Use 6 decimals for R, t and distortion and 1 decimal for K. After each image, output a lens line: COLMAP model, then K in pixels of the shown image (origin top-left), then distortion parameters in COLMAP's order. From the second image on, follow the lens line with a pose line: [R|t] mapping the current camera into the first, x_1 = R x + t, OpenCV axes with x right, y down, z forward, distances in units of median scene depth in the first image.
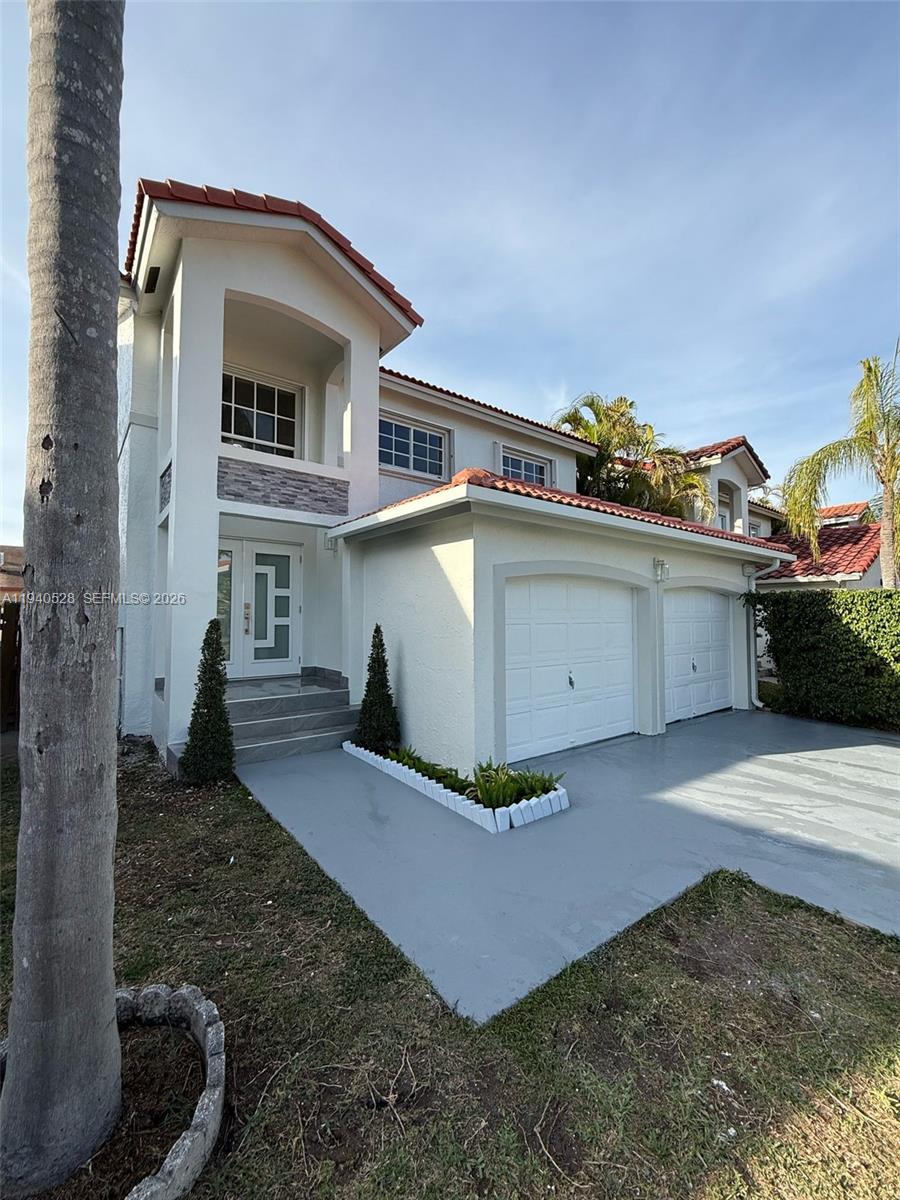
lens RADIAL K [[490.4, 0, 450.0], [0, 490.4, 600.0], [0, 0, 1]] dist [-0.000010, -0.000063]
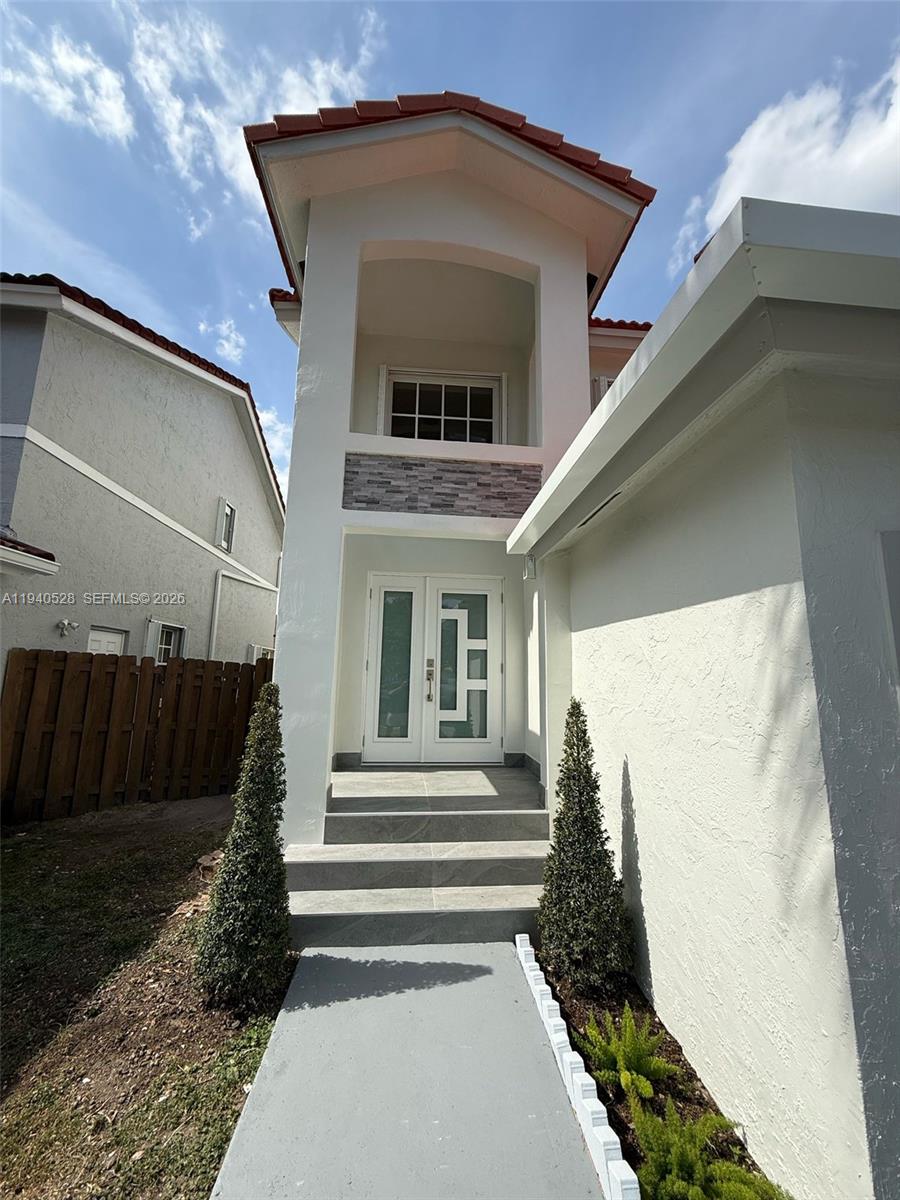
lens RADIAL K [[471.5, 0, 450.0], [0, 471.5, 600.0], [0, 0, 1]] dist [-0.000624, -0.000089]
pose [[0.836259, -0.071933, -0.543596, 0.013579], [0.002807, 0.991907, -0.126939, 0.009211], [0.548327, 0.104628, 0.829693, 0.482966]]
